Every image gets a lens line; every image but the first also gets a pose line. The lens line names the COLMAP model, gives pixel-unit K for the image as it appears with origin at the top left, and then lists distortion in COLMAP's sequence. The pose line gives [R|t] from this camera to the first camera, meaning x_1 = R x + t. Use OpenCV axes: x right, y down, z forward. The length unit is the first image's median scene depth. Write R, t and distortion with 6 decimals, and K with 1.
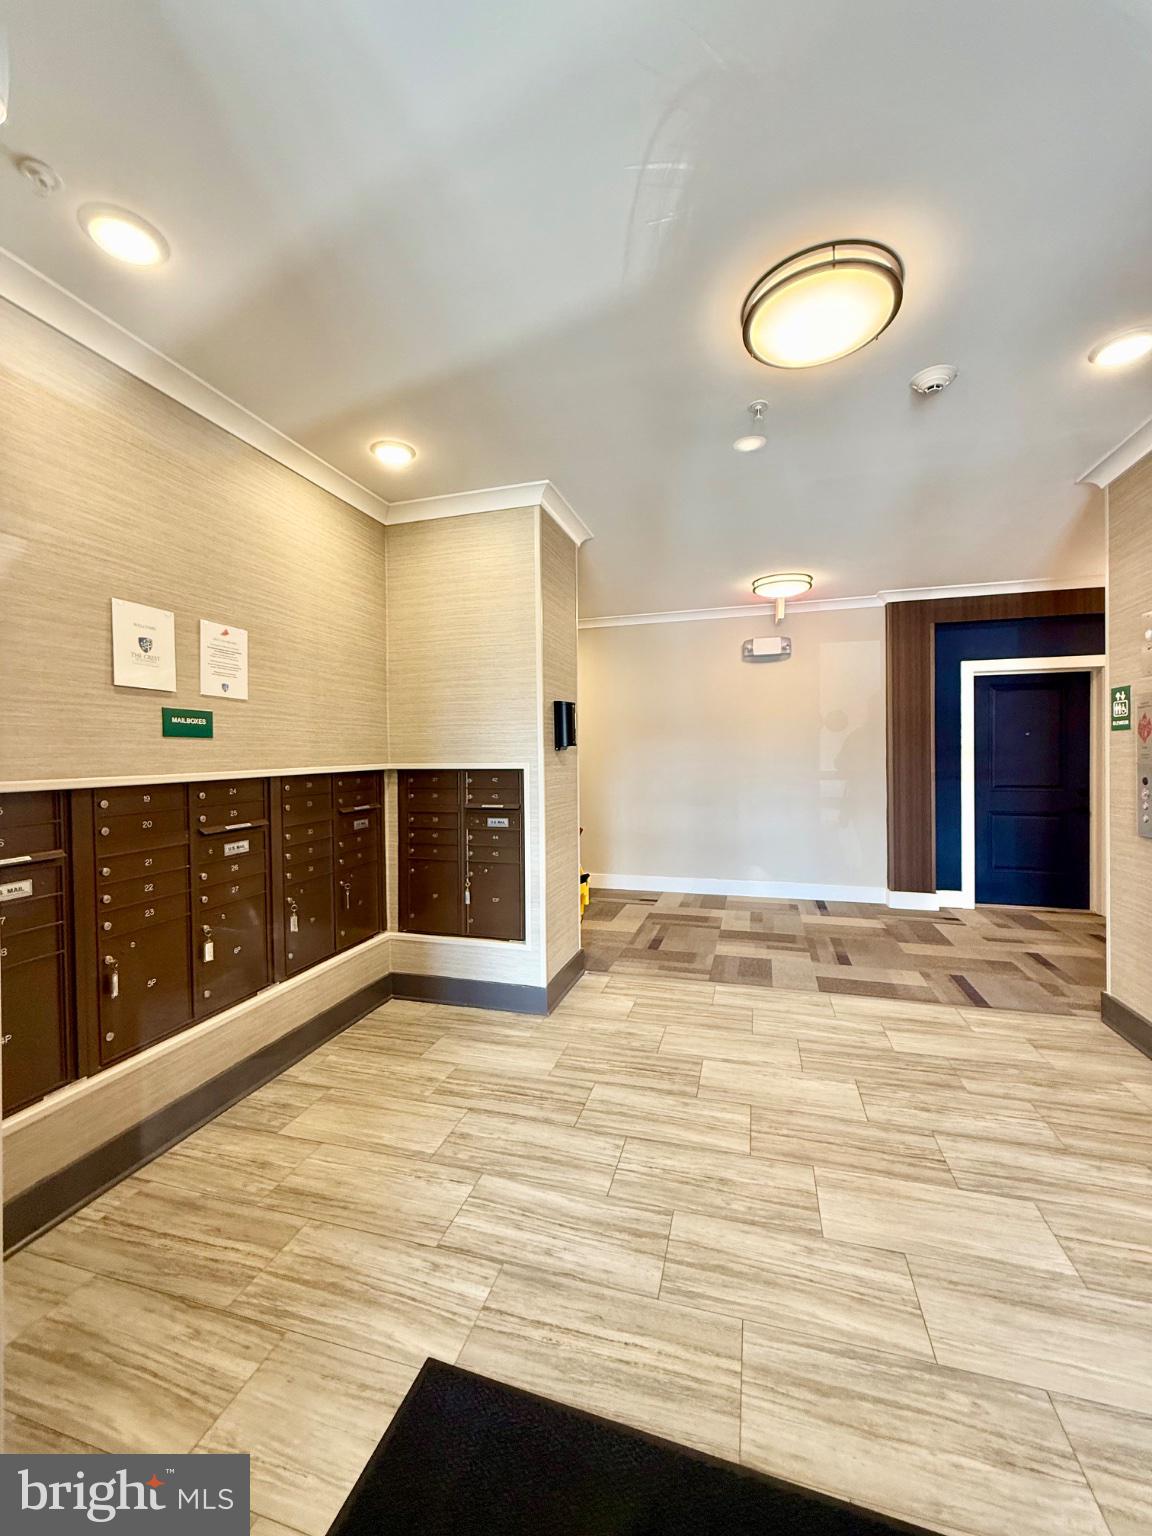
lens RADIAL K [[612.5, 0, 576.3], [0, 612.5, 766.3], [0, 0, 1]] dist [0.005861, 0.000079]
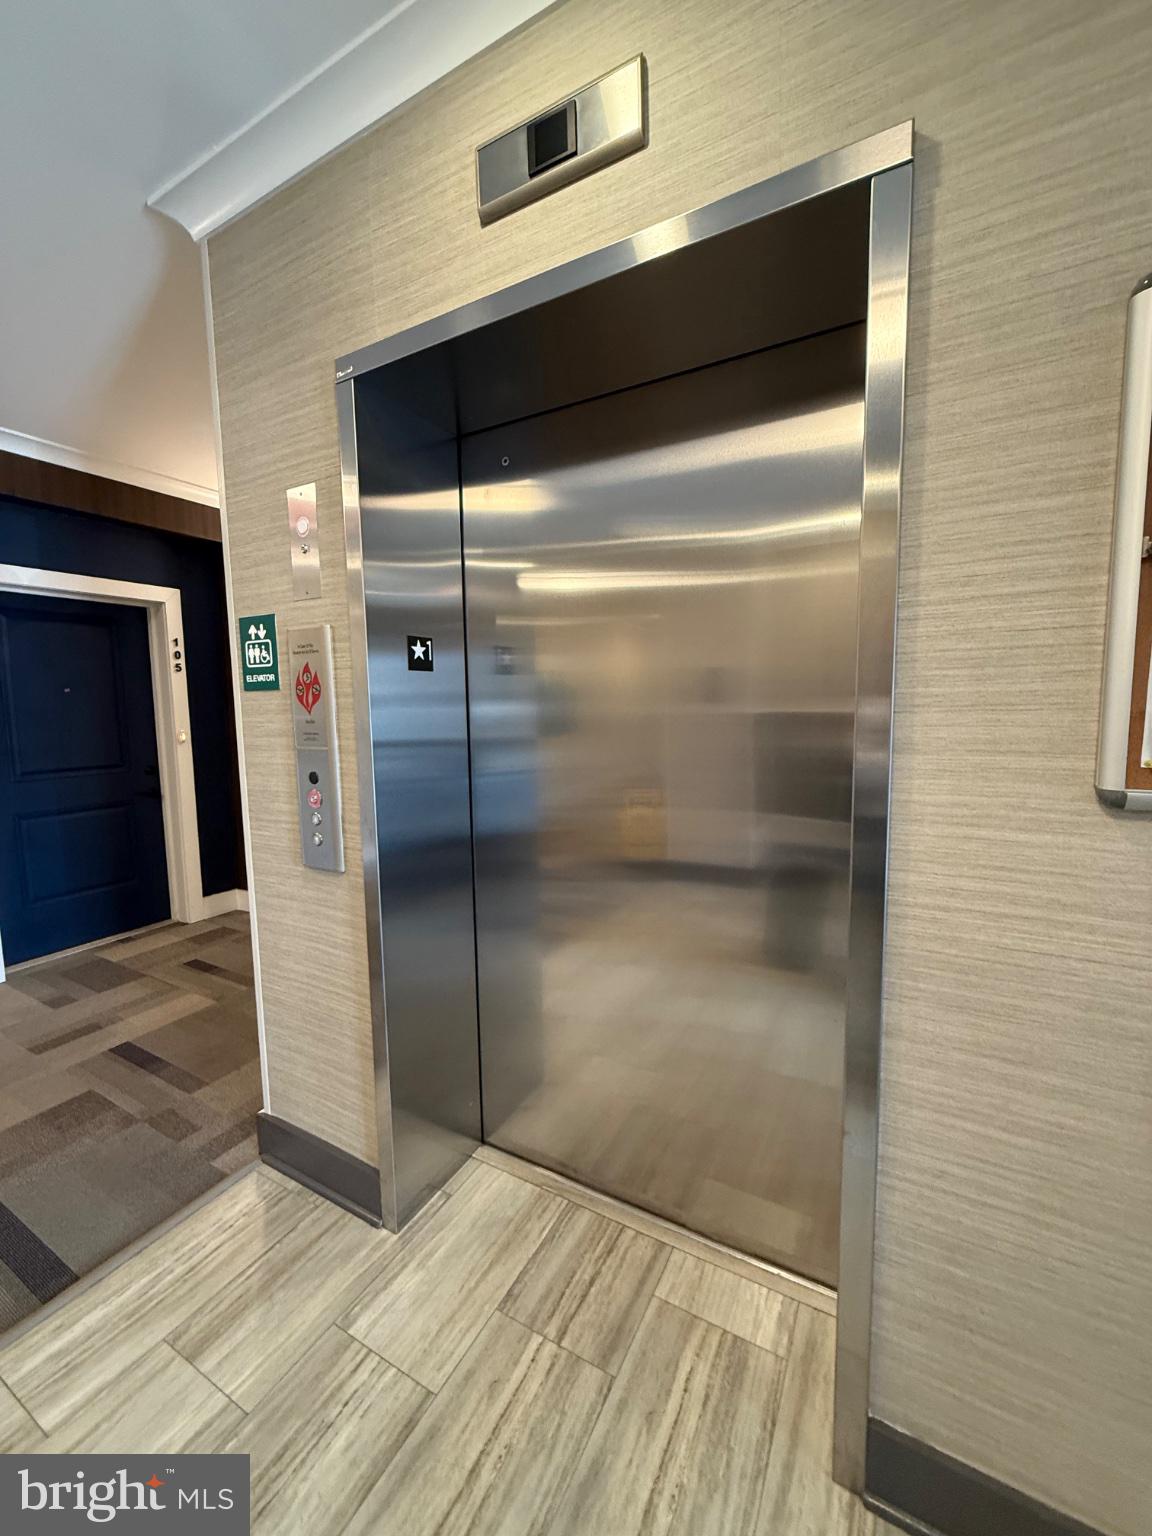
lens RADIAL K [[612.5, 0, 576.9], [0, 612.5, 765.7], [0, 0, 1]] dist [0.005861, 0.000079]
pose [[0.222655, -0.092161, 0.970531, 0.325799], [0.021411, 0.995744, 0.089643, -0.029231], [-0.974662, 0.000821, 0.223681, 0.499972]]
